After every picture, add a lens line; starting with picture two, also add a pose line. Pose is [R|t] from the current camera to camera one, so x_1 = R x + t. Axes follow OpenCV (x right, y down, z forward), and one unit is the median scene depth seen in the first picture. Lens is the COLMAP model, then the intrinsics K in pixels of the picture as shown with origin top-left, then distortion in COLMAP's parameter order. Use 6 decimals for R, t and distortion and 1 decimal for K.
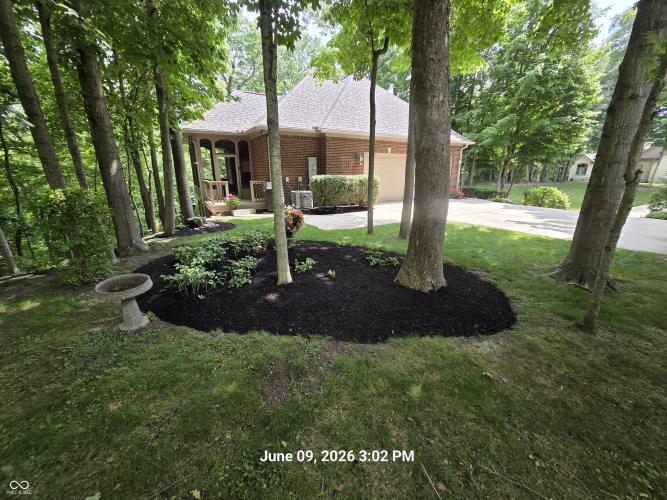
lens RADIAL K [[271.9, 0, 334.4], [0, 271.9, 249.6], [0, 0, 1]] dist [0.004200, -0.000708]
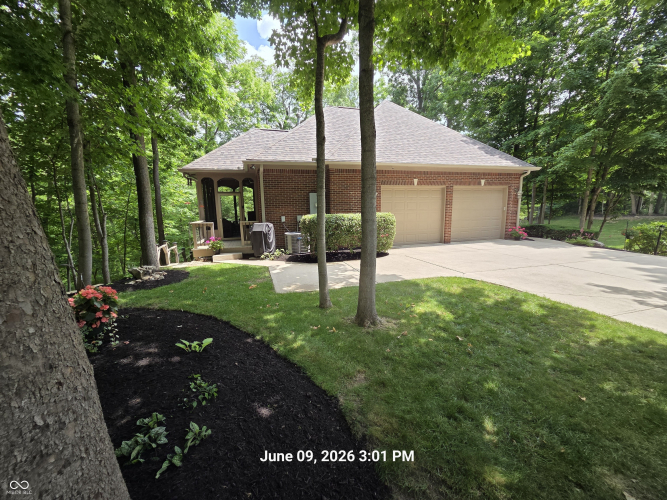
lens RADIAL K [[271.9, 0, 333.9], [0, 271.9, 249.3], [0, 0, 1]] dist [0.004200, -0.000708]
pose [[0.973747, 0.016715, -0.227018, 0.134024], [-0.044435, 0.992072, -0.117549, -0.053079], [0.223254, 0.124551, 0.966770, 0.167400]]
